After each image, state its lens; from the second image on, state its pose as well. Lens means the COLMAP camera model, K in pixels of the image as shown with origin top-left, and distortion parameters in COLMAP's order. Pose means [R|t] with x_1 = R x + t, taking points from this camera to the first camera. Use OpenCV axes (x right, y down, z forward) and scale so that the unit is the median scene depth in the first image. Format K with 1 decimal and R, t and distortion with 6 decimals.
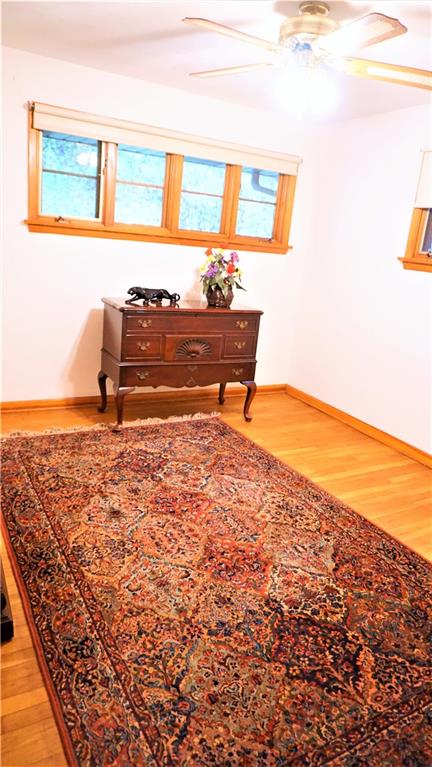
lens RADIAL K [[514.4, 0, 216.0], [0, 514.4, 383.5], [0, 0, 1]] dist [-0.019224, 0.002298]
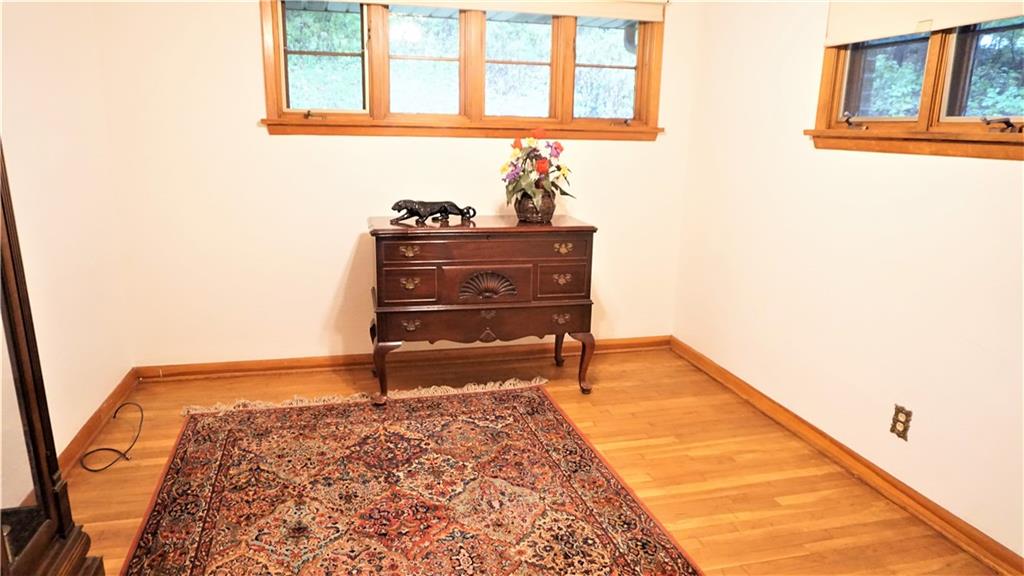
lens RADIAL K [[686.7, 0, 507.5], [0, 686.7, 295.0], [0, 0, 1]] dist [-0.019224, 0.002298]
pose [[0.965761, -0.015389, -0.258978, 0.214193], [0.002162, 0.998682, -0.051280, -0.008377], [0.259426, 0.048964, 0.964521, 0.126151]]
